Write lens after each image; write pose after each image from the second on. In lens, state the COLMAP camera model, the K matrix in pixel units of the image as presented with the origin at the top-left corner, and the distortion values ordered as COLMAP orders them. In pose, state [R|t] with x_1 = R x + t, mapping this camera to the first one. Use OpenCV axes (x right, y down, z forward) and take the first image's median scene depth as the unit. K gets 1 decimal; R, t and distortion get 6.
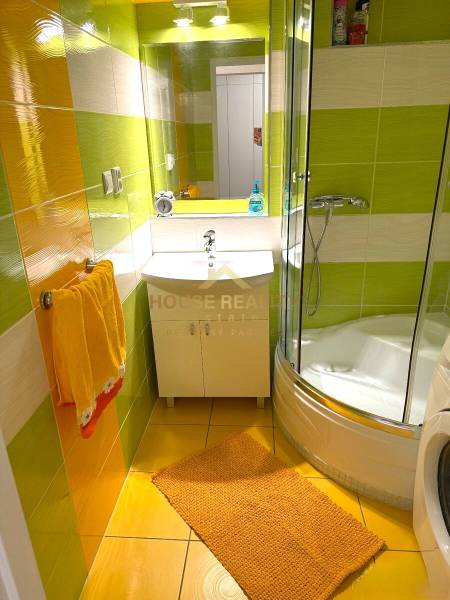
lens RADIAL K [[423.7, 0, 225.0], [0, 423.7, 297.4], [0, 0, 1]] dist [0.071138, -0.084514]
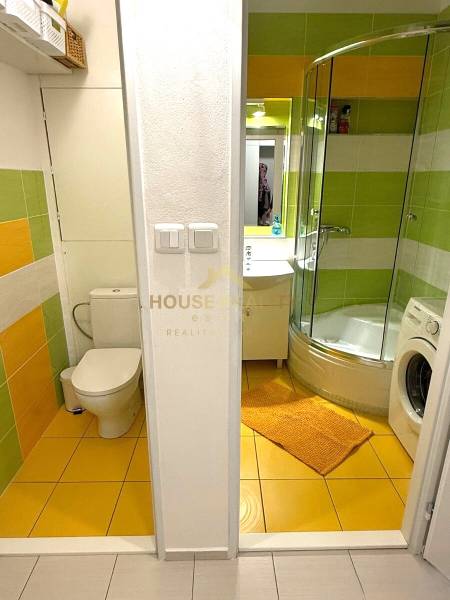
lens RADIAL K [[373.3, 0, 225.6], [0, 373.3, 298.8], [0, 0, 1]] dist [-0.002625, -0.001681]
pose [[0.995094, 0.006544, 0.098722, -0.267330], [-0.001111, 0.998487, -0.054985, 0.110494], [-0.098932, 0.054606, 0.993595, -0.316660]]
